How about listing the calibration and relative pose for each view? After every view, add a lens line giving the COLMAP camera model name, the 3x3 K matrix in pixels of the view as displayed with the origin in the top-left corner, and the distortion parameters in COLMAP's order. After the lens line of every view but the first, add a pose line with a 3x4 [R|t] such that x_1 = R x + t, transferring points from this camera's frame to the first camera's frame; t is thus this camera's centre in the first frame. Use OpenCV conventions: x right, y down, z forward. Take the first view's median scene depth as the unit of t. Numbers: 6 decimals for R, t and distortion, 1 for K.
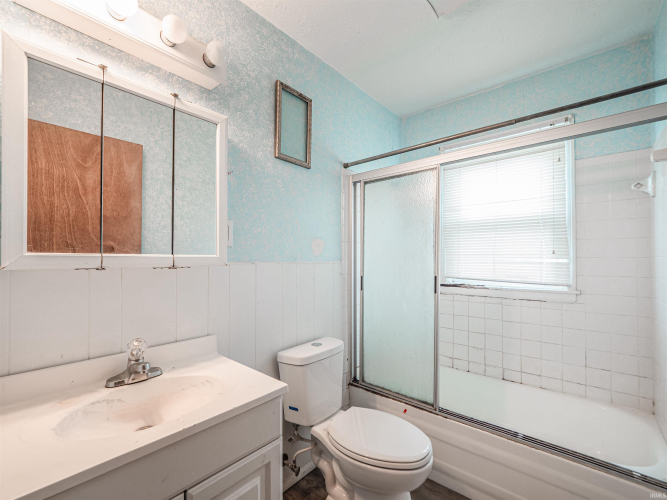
lens RADIAL K [[289.0, 0, 328.8], [0, 289.0, 254.8], [0, 0, 1]] dist [-0.001910, -0.001136]
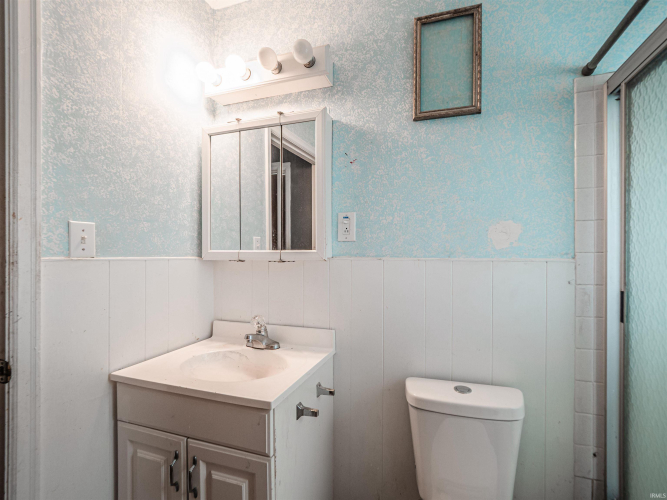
lens RADIAL K [[289.0, 0, 330.7], [0, 289.0, 252.7], [0, 0, 1]] dist [-0.001910, -0.001136]
pose [[0.418871, -0.007516, -0.908015, 0.438275], [0.011486, 0.999930, -0.002978, 0.011516], [0.907973, -0.009182, 0.418928, 0.502881]]
